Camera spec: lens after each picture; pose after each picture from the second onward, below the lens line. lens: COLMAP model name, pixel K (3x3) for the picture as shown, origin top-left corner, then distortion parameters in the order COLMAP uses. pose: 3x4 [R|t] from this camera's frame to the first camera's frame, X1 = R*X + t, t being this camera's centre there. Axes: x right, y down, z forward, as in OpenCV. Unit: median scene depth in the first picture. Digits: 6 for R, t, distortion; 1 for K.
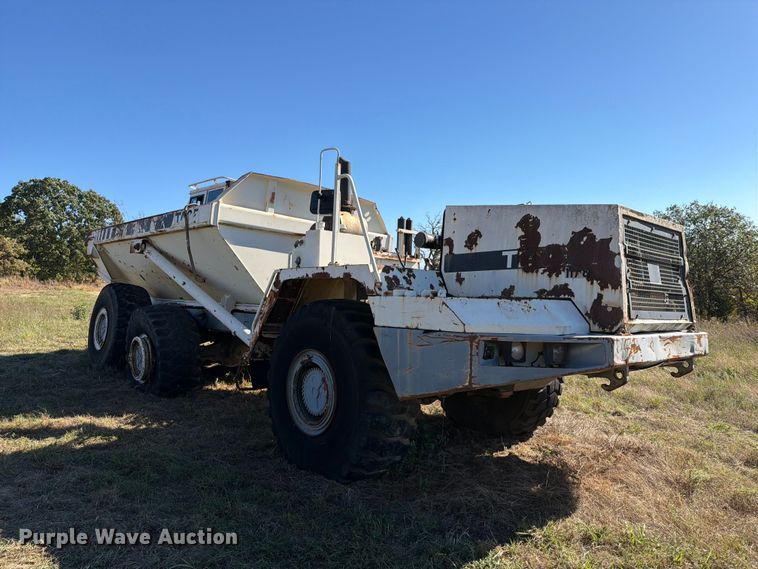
lens RADIAL K [[549.0, 0, 381.3], [0, 549.0, 285.9], [0, 0, 1]] dist [0.043630, -0.055465]
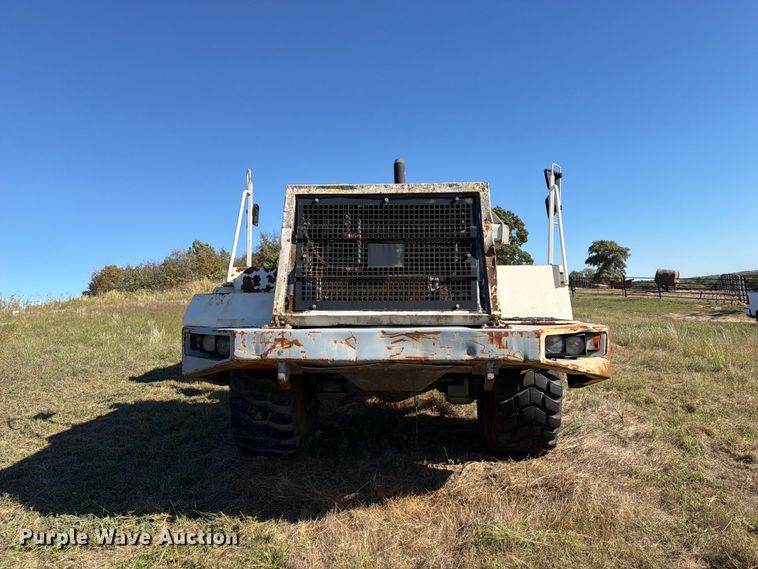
lens RADIAL K [[549.0, 0, 378.9], [0, 549.0, 286.5], [0, 0, 1]] dist [0.043630, -0.055465]
pose [[0.688225, -0.049395, -0.723814, 1.052970], [0.048644, 0.998576, -0.021893, 0.041015], [0.723865, -0.020141, 0.689648, 0.425516]]
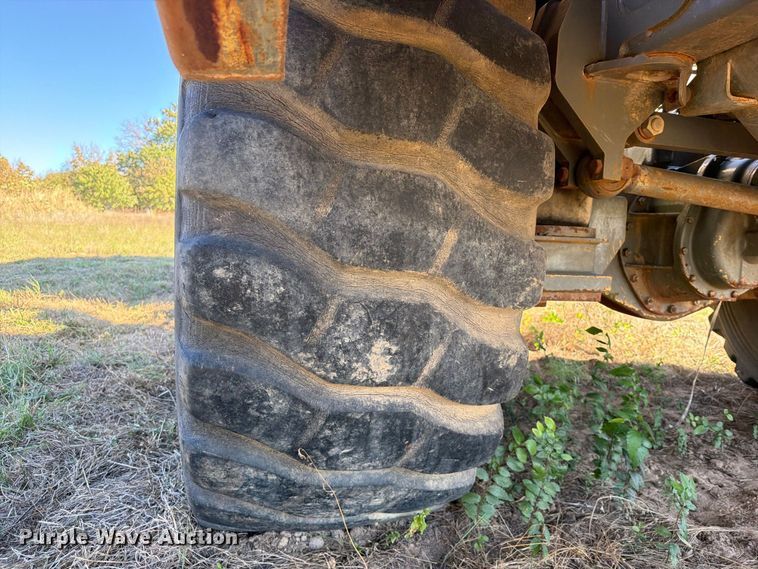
lens RADIAL K [[549.0, 0, 378.7], [0, 549.0, 284.2], [0, 0, 1]] dist [0.043630, -0.055465]
pose [[0.872171, 0.044289, -0.487193, 0.127467], [-0.008094, 0.997064, 0.076150, 0.231038], [0.489135, -0.062472, 0.869968, 0.862735]]
